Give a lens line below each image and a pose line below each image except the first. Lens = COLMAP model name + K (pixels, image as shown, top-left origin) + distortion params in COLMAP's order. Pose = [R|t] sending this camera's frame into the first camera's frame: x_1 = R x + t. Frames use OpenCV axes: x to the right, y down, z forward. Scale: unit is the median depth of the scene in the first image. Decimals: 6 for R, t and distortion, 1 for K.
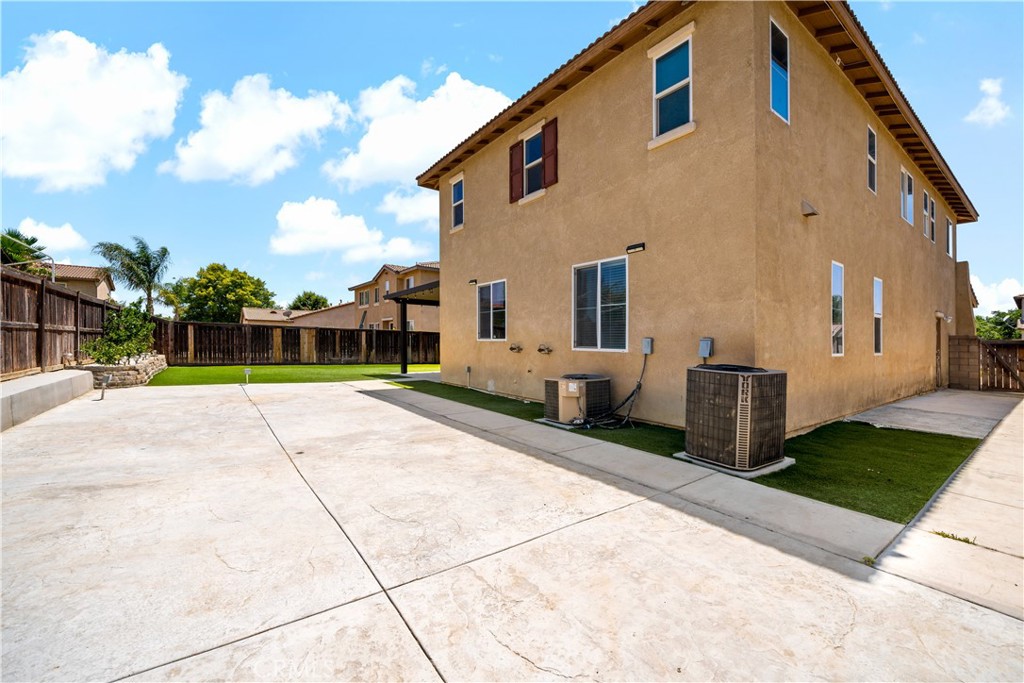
lens RADIAL K [[408.0, 0, 513.8], [0, 408.0, 343.5], [0, 0, 1]] dist [-0.003323, -0.000331]
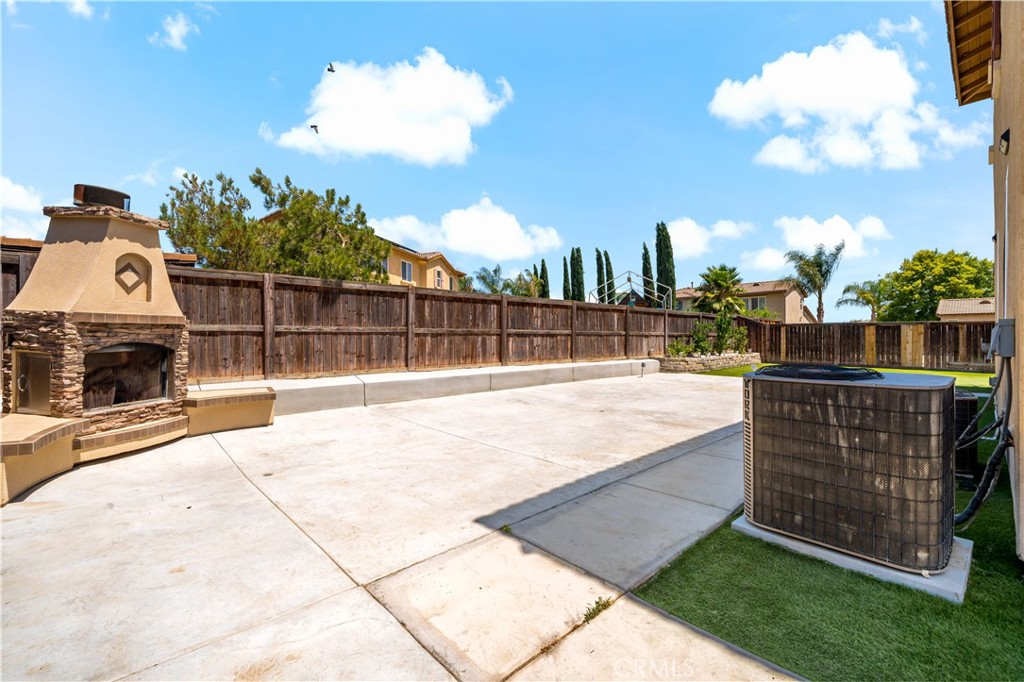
lens RADIAL K [[443.7, 0, 515.2], [0, 443.7, 339.8], [0, 0, 1]] dist [-0.000611, -0.000503]
pose [[0.112451, -0.013058, -0.993571, 0.530851], [0.000862, 0.999915, -0.013044, 0.008604], [0.993657, 0.000610, 0.112453, 0.225778]]
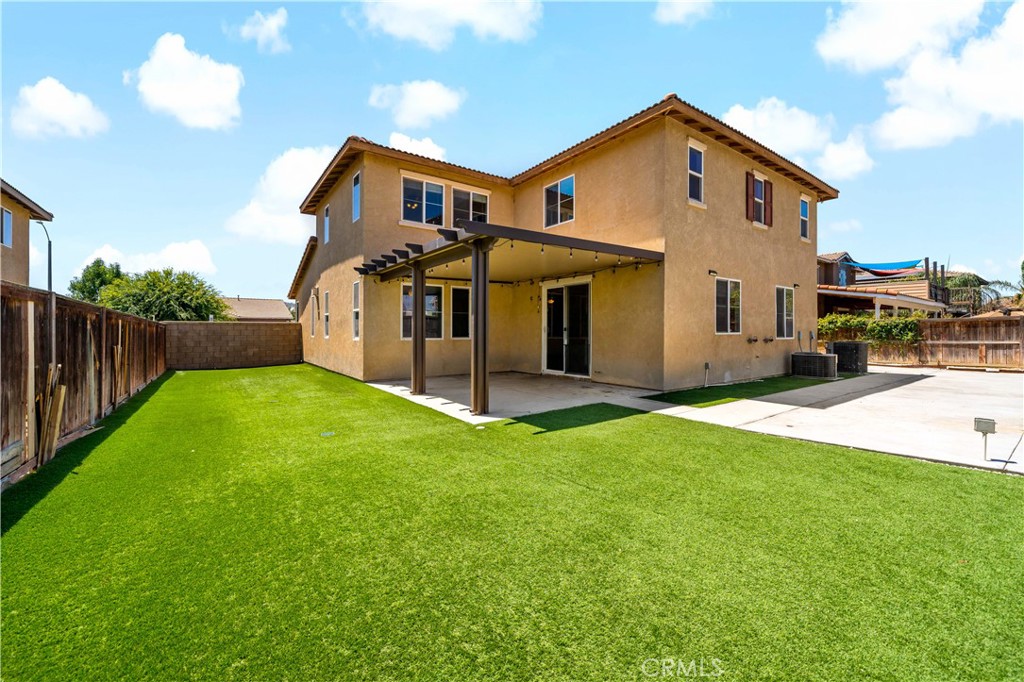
lens RADIAL K [[408.0, 0, 518.0], [0, 408.0, 331.0], [0, 0, 1]] dist [-0.003323, -0.000331]
pose [[0.038415, -0.008127, 0.999229, -1.163085], [0.003436, 0.999962, 0.008001, -0.026945], [-0.999256, 0.003126, 0.038442, 1.546923]]
